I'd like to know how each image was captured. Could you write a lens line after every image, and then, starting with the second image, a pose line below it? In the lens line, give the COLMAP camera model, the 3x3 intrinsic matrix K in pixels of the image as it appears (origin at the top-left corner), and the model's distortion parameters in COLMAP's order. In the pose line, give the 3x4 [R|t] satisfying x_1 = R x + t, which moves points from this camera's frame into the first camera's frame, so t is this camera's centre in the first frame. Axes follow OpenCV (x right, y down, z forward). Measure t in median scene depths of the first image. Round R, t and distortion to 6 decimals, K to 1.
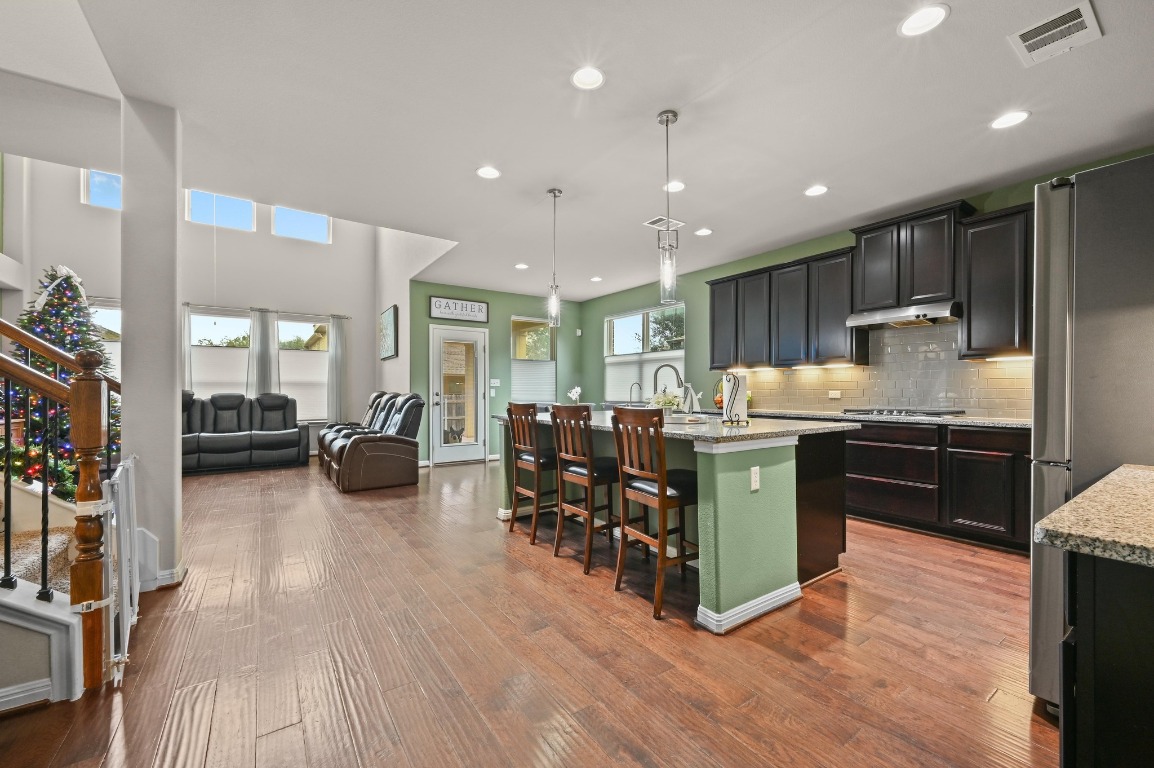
lens RADIAL K [[455.4, 0, 574.6], [0, 455.4, 390.2], [0, 0, 1]] dist [0.000215, 0.000556]
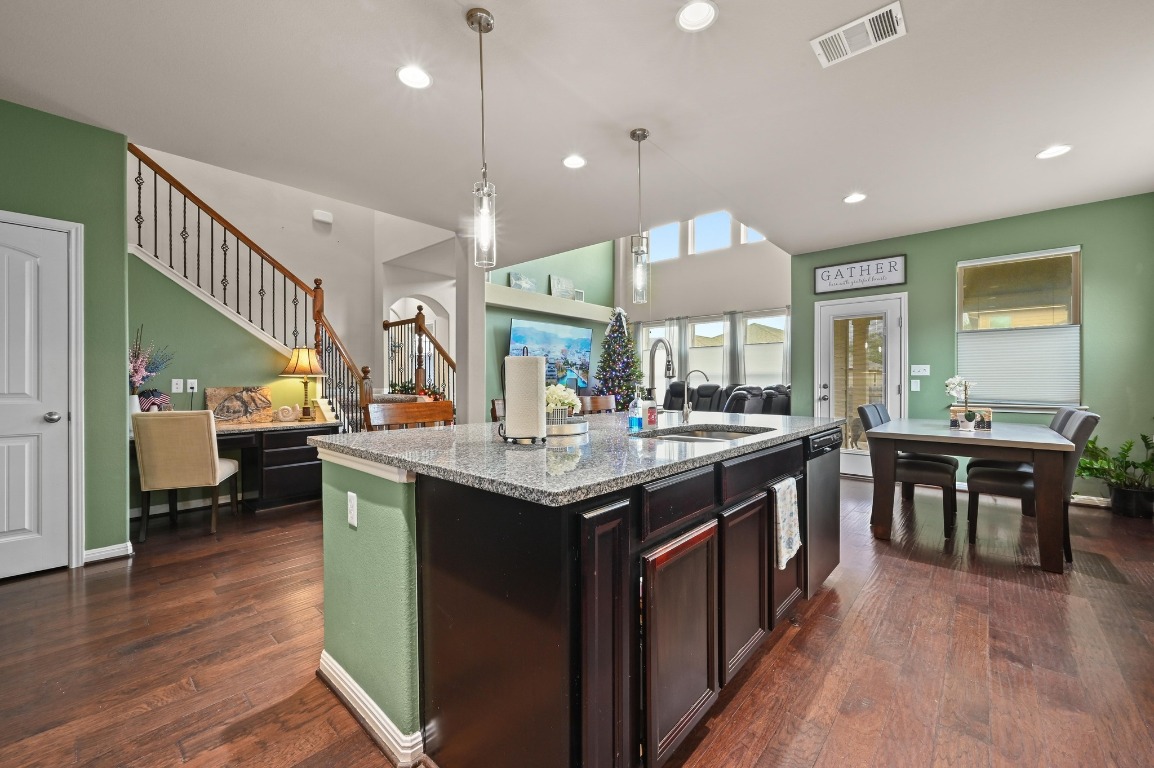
lens RADIAL K [[455.4, 0, 580.9], [0, 455.4, 384.2], [0, 0, 1]] dist [0.000215, 0.000556]
pose [[0.244064, 0.006498, -0.969737, 0.366055], [0.008626, 0.999923, 0.008872, -0.006461], [0.969721, -0.010530, 0.243989, 0.363069]]
